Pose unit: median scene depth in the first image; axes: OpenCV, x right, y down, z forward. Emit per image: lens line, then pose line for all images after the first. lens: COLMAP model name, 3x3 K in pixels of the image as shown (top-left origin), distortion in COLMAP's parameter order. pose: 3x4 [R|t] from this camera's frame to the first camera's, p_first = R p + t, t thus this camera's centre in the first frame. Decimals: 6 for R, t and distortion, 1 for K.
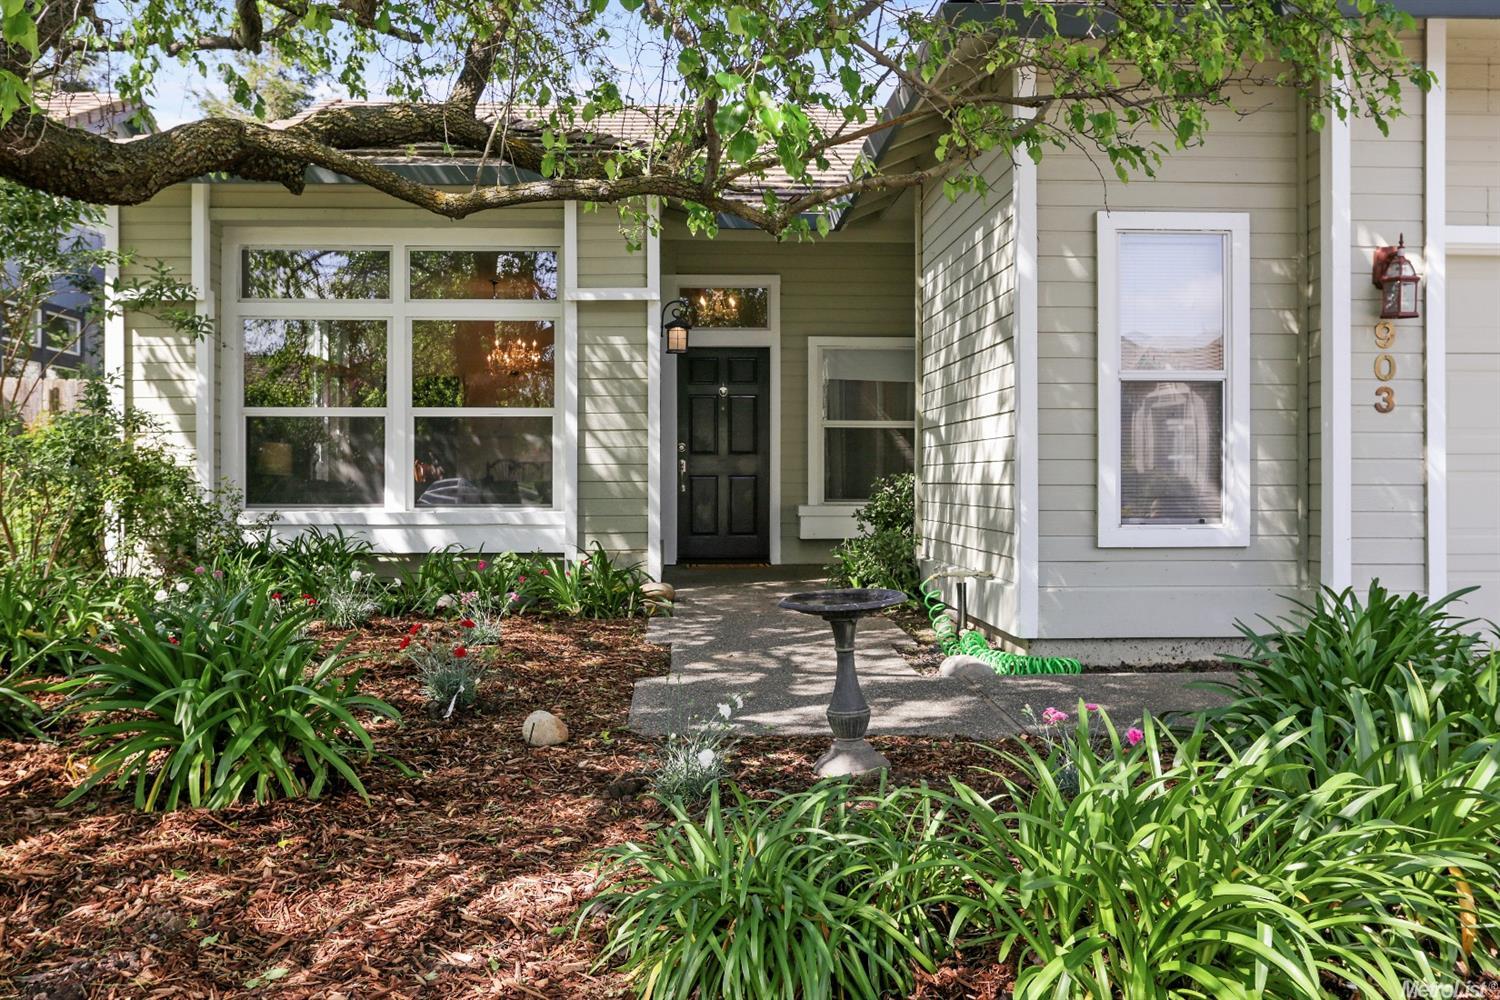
lens RADIAL K [[1364.5, 0, 742.0], [0, 1364.5, 488.1], [0, 0, 1]] dist [-0.032699, 0.064075]
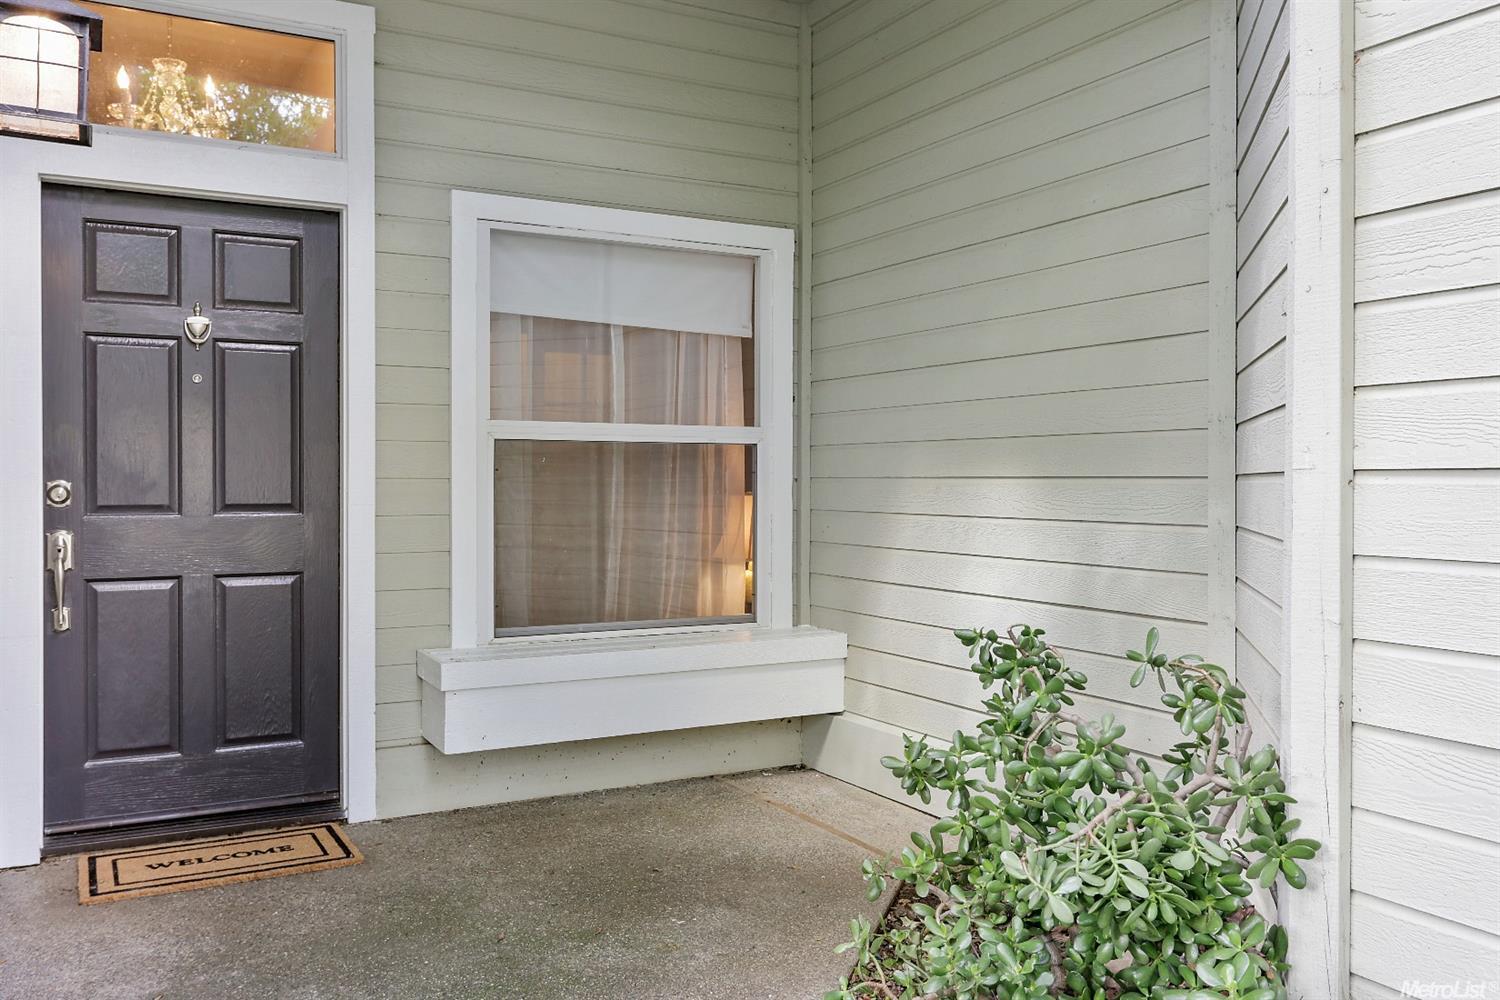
lens RADIAL K [[1257.0, 0, 747.4], [0, 1257.0, 503.8], [0, 0, 1]] dist [-0.002064, -0.000667]
pose [[0.897982, -0.003521, 0.440019, -0.028635], [-0.001470, 0.999938, 0.011002, -0.030602], [-0.440031, -0.010527, 0.897921, 0.660119]]
